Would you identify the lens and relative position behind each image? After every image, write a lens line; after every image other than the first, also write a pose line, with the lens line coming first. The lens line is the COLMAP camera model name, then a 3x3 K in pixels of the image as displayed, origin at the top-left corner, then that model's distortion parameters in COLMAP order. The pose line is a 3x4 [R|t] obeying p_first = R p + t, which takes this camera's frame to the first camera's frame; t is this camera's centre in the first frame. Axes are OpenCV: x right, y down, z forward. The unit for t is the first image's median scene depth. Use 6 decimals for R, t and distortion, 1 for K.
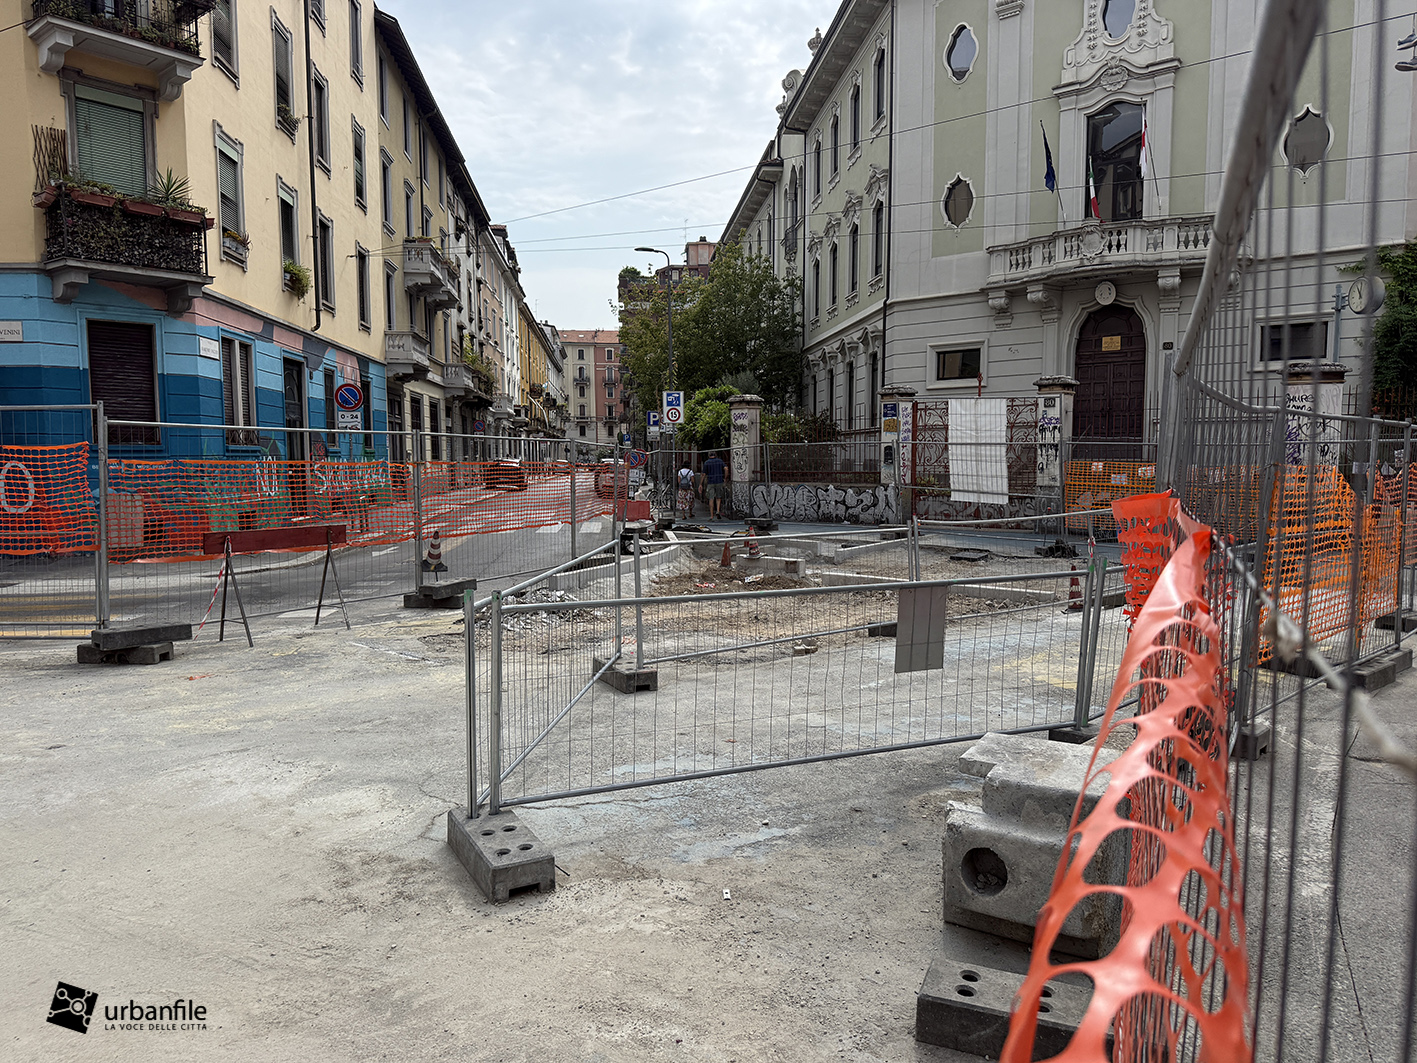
lens RADIAL K [[1062.5, 0, 708.5], [0, 1062.5, 531.5], [0, 0, 1]] dist [0.000048, -0.001134]
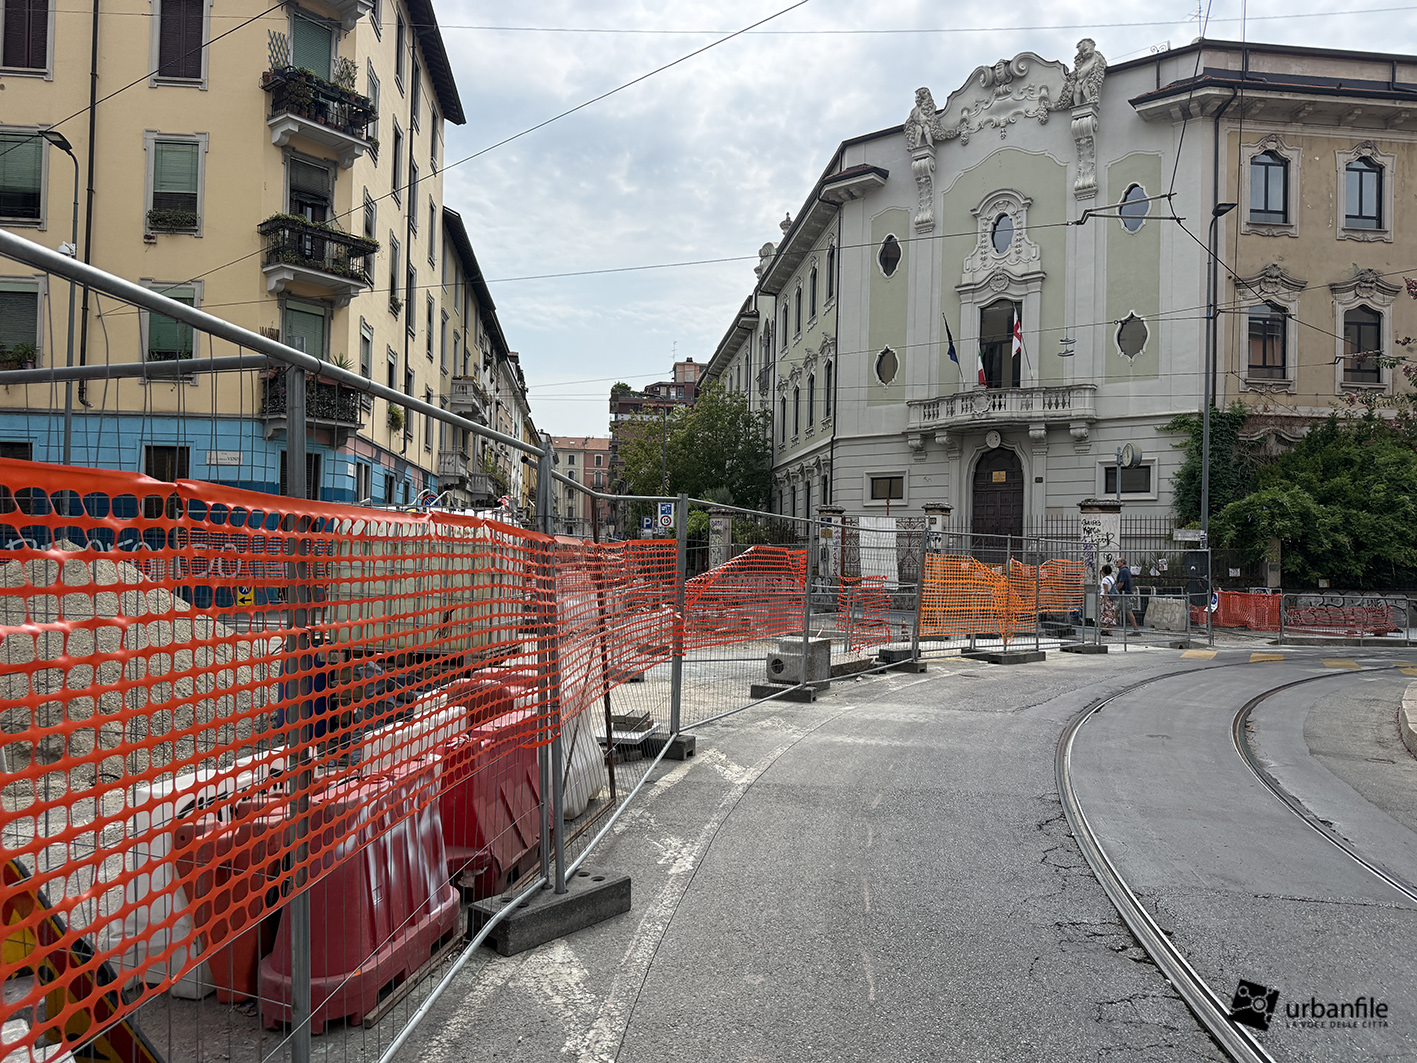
lens RADIAL K [[1012.8, 0, 664.9], [0, 1012.8, 544.8], [0, 0, 1]] dist [0.003728, -0.001123]
pose [[0.999398, 0.024480, -0.024571, -0.002653], [-0.026455, 0.996152, -0.083558, 0.019717], [0.022431, 0.084158, 0.996200, -0.212014]]
